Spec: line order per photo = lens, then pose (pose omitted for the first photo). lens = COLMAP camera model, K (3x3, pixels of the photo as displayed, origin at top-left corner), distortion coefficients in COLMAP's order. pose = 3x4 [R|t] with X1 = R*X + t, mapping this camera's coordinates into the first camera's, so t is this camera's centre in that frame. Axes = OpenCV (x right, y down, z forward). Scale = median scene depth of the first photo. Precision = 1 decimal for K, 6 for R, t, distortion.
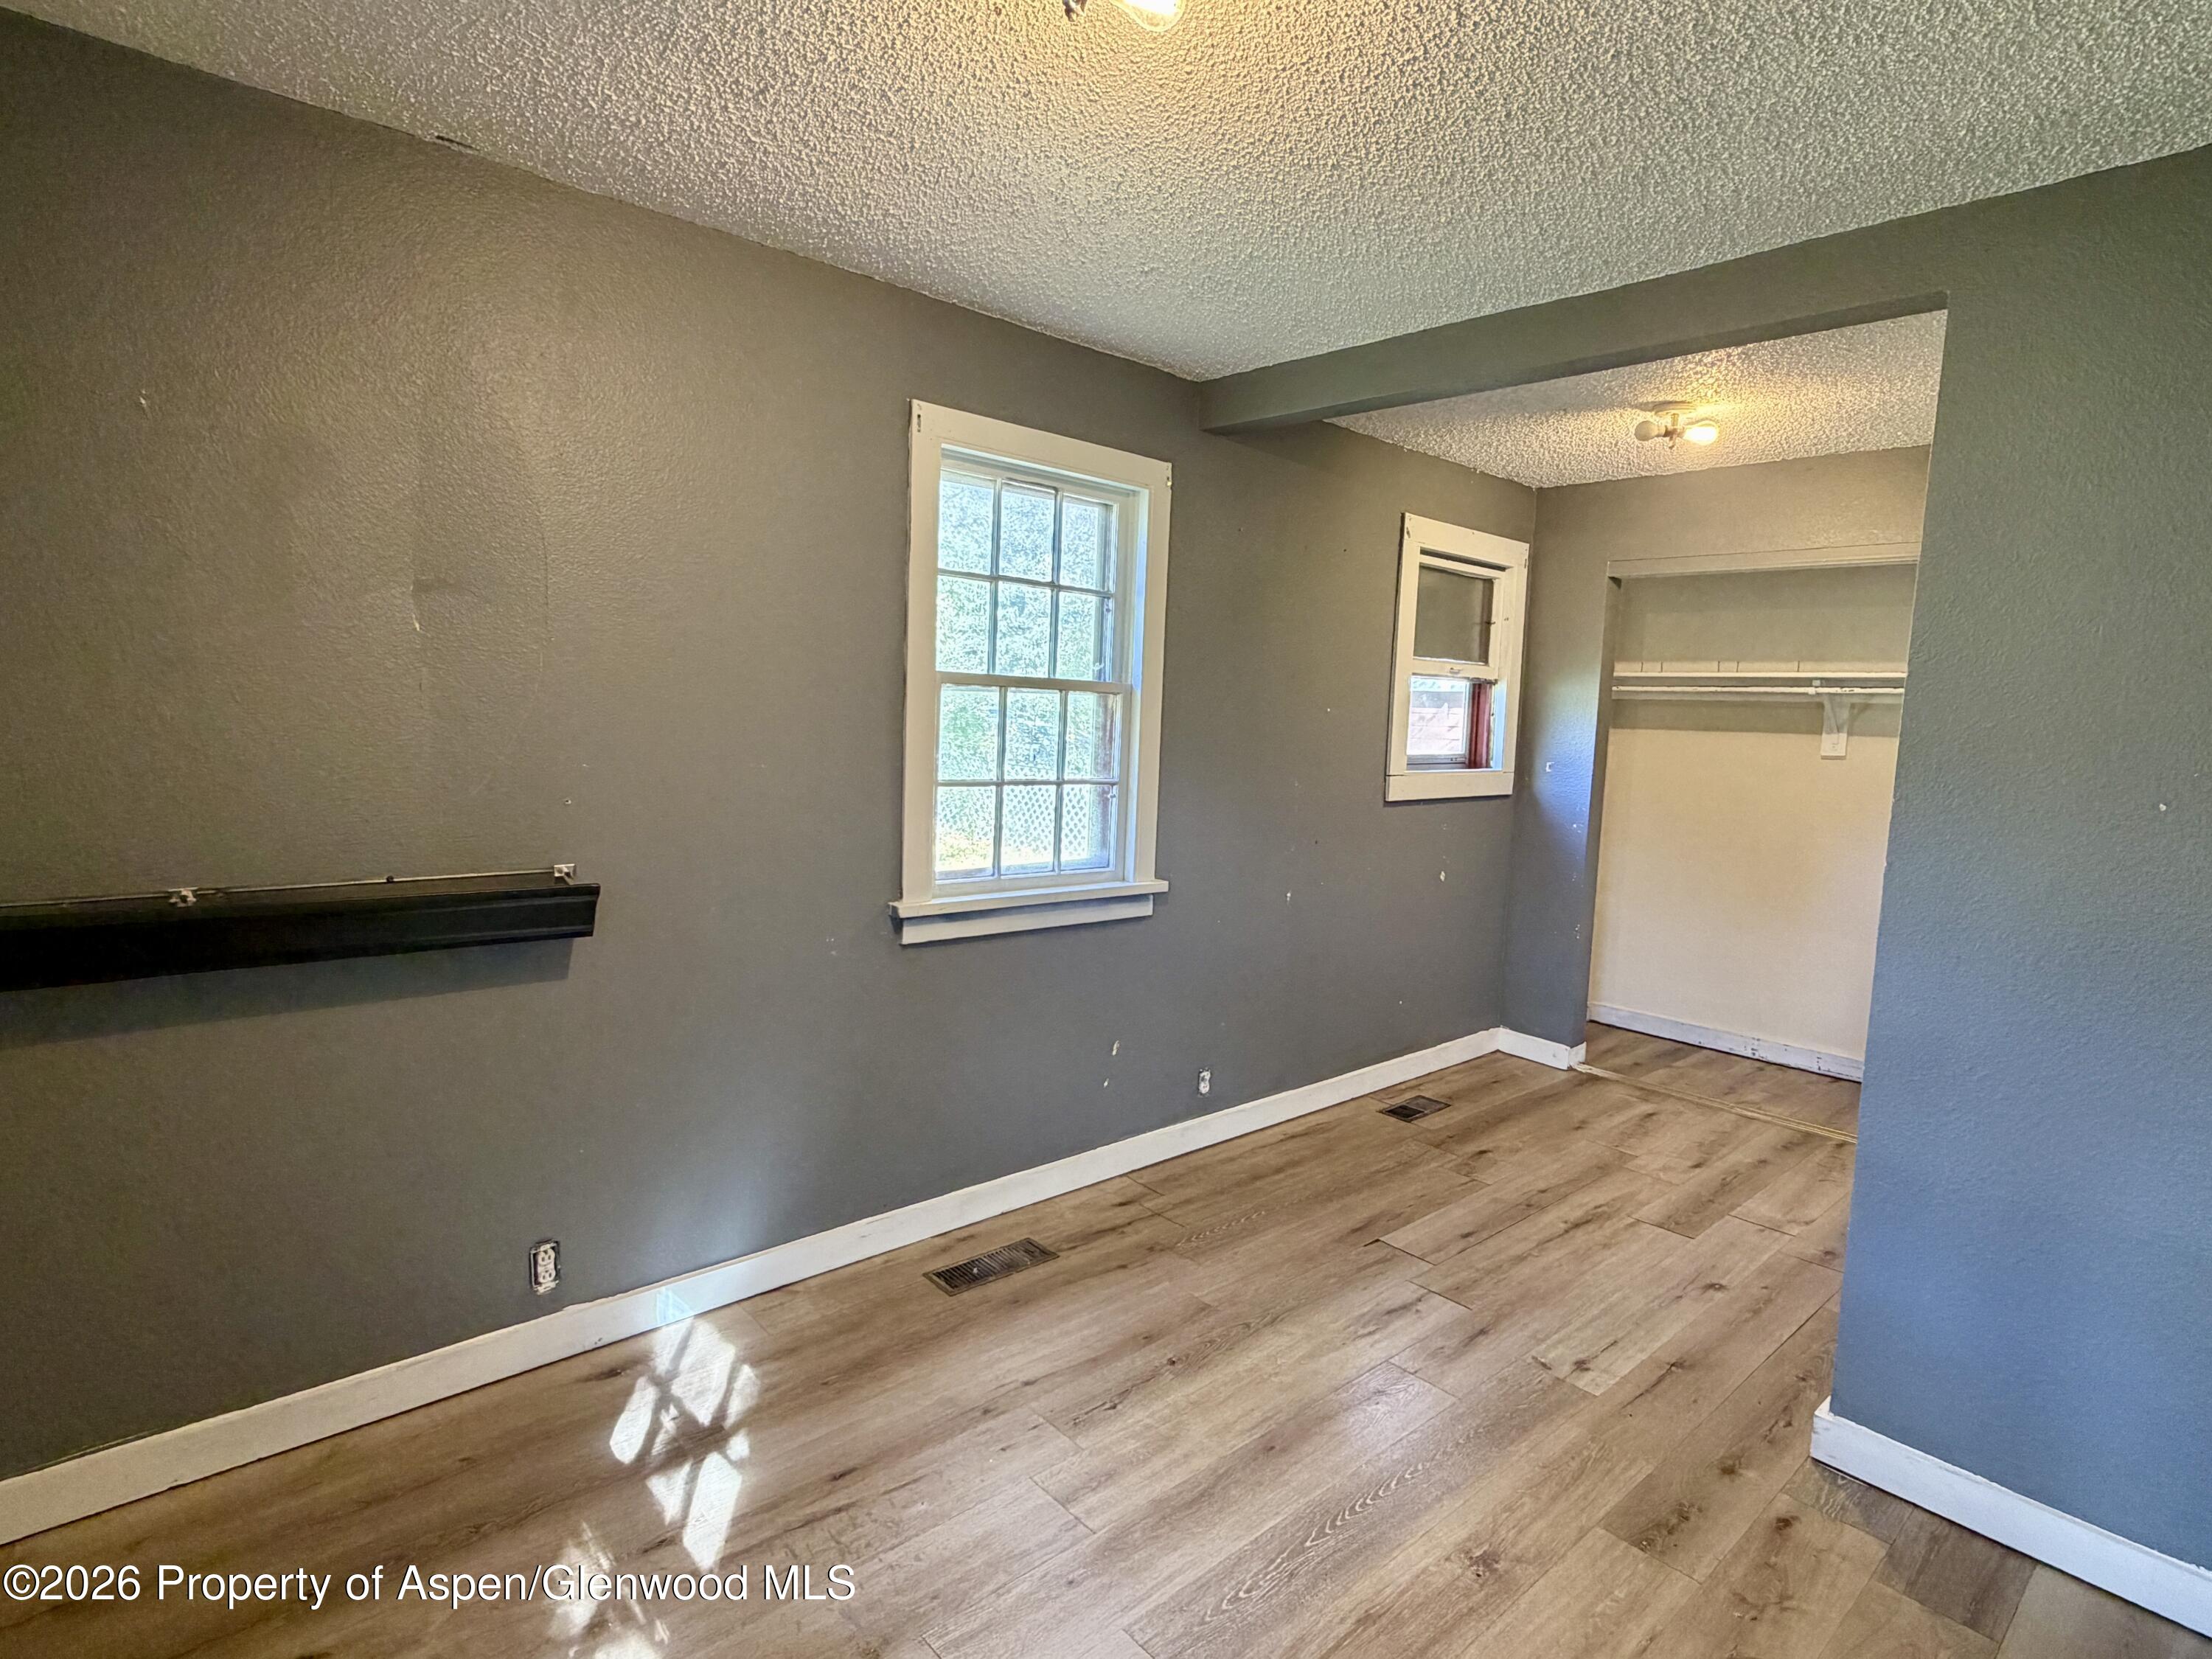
lens RADIAL K [[1167.9, 0, 1104.2], [0, 1167.9, 826.2], [0, 0, 1]] dist [0.002442, -0.002017]
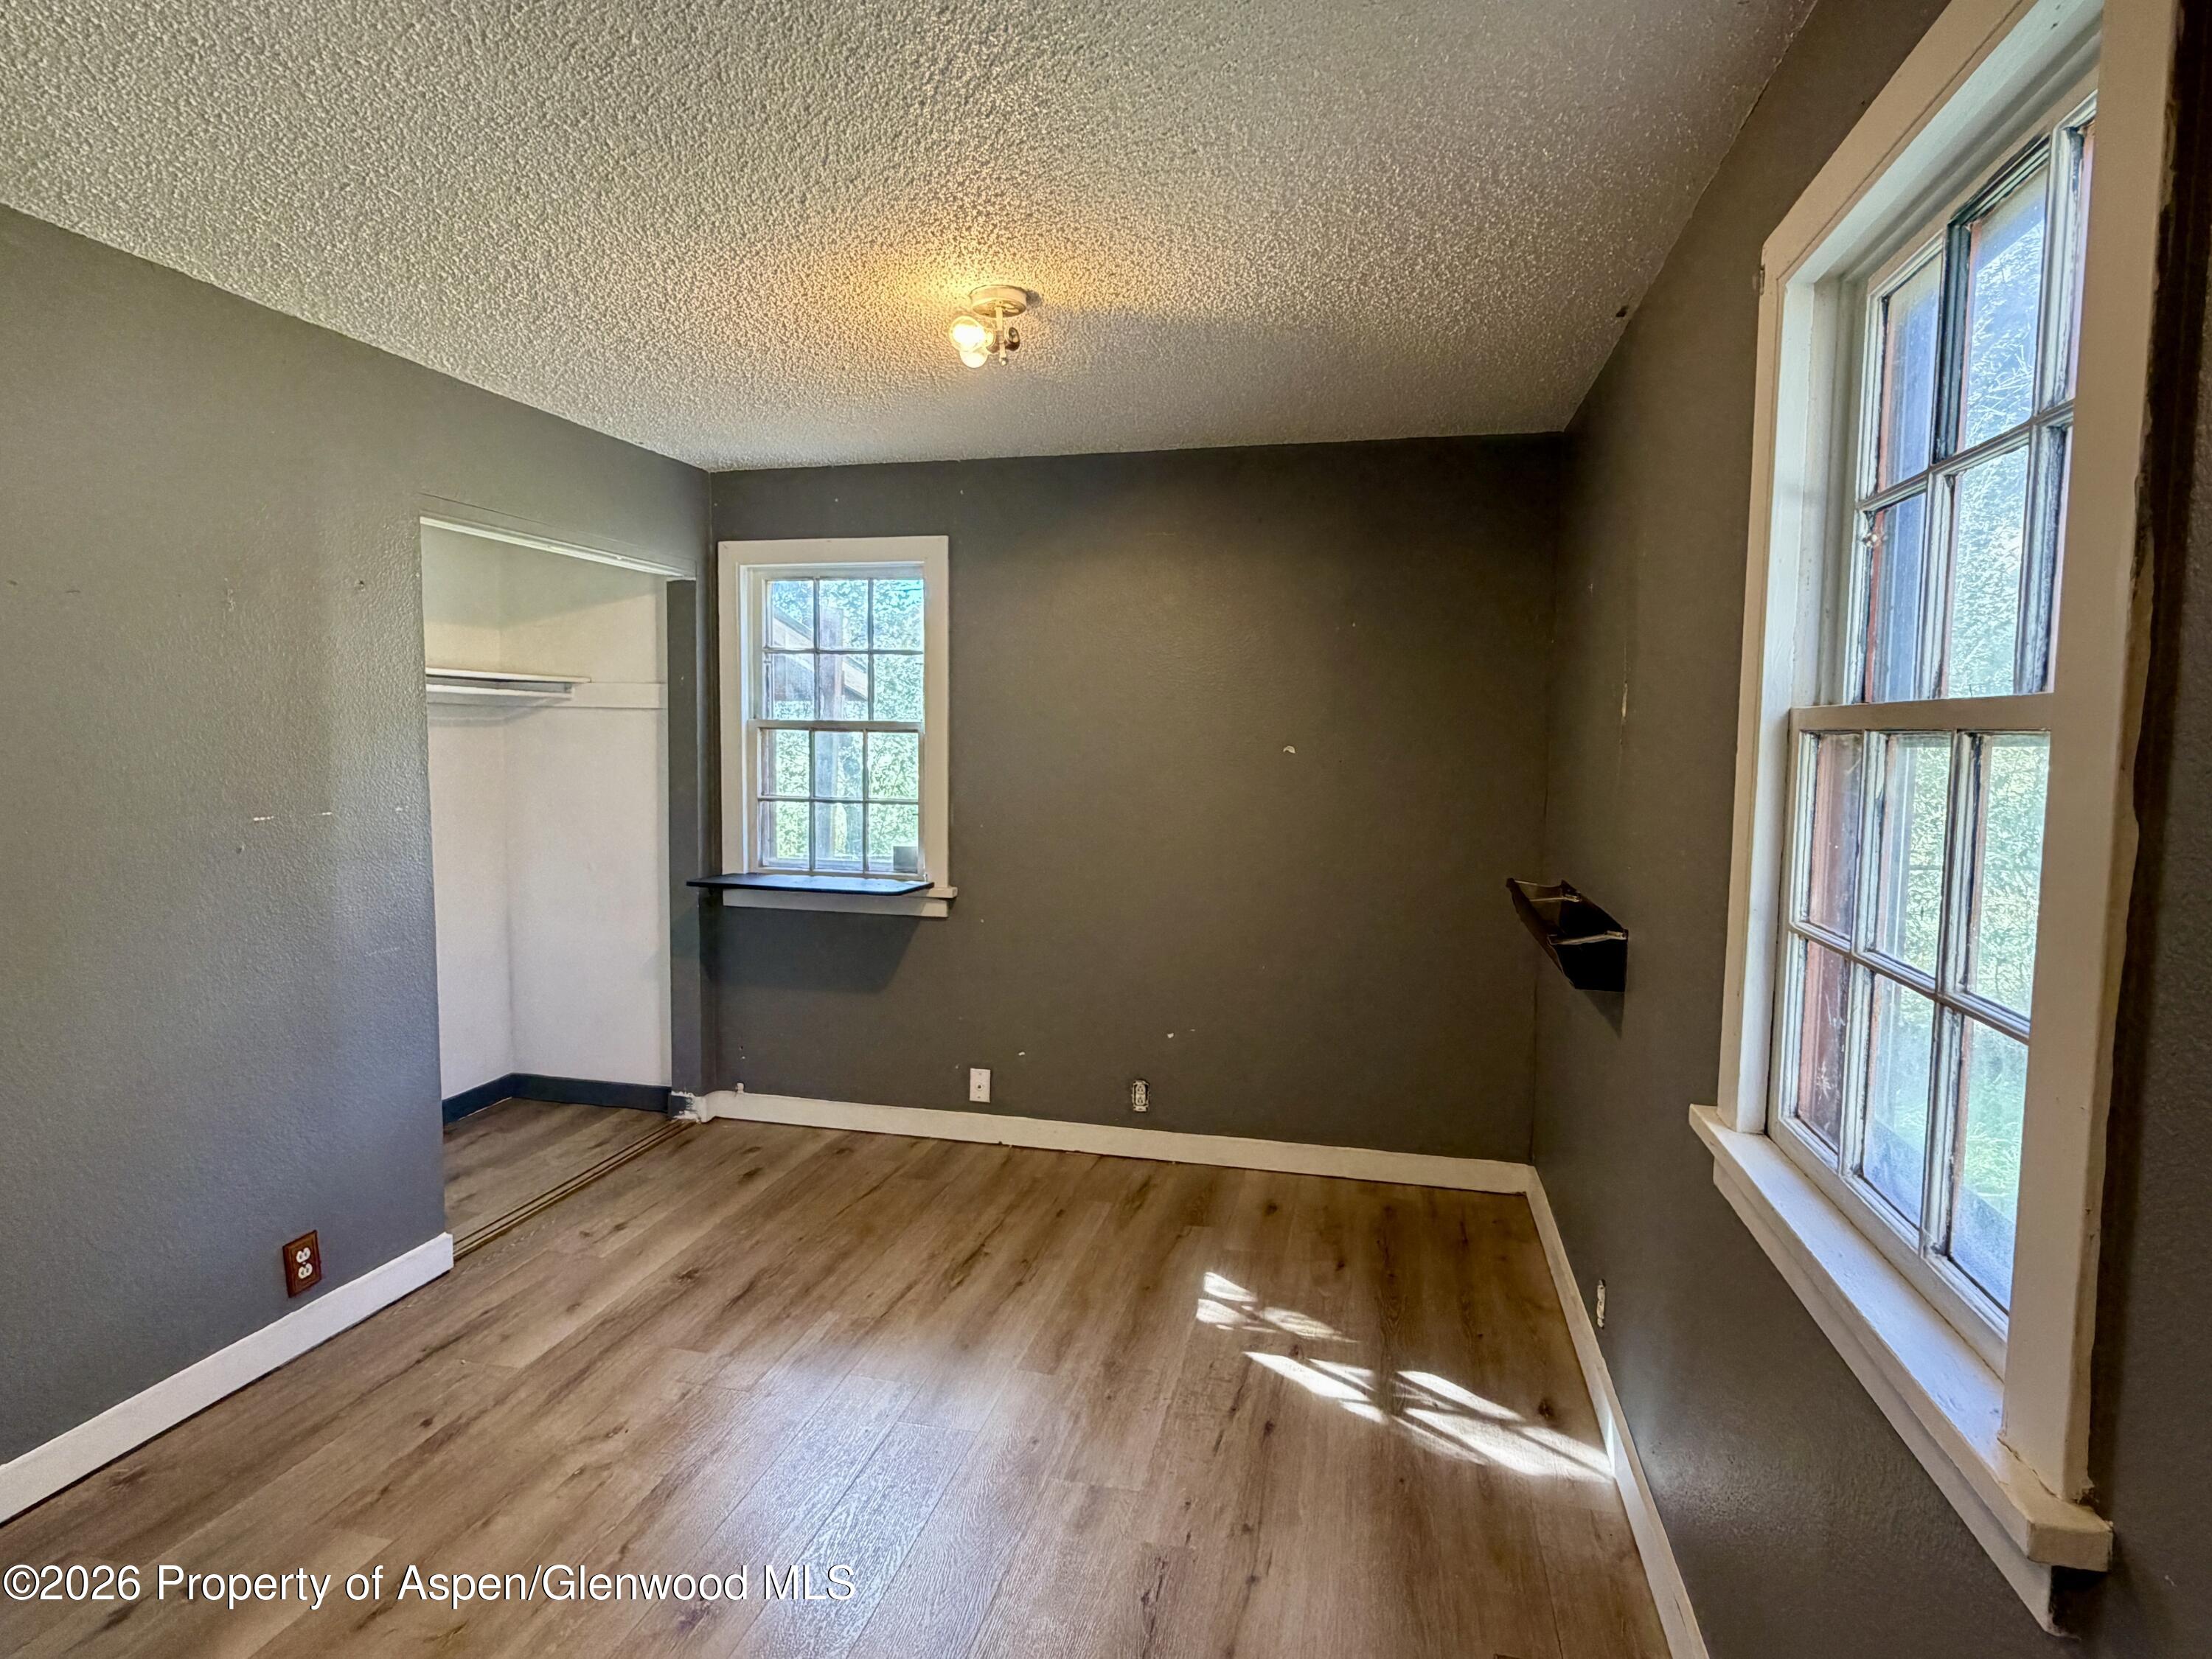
lens RADIAL K [[1167.9, 0, 1104.7], [0, 1167.9, 822.6], [0, 0, 1]] dist [0.002442, -0.002017]
pose [[-0.826354, -0.010253, -0.563058, 0.556338], [-0.108213, 0.984093, 0.140894, -0.168303], [0.552657, 0.177359, -0.814318, 1.740758]]
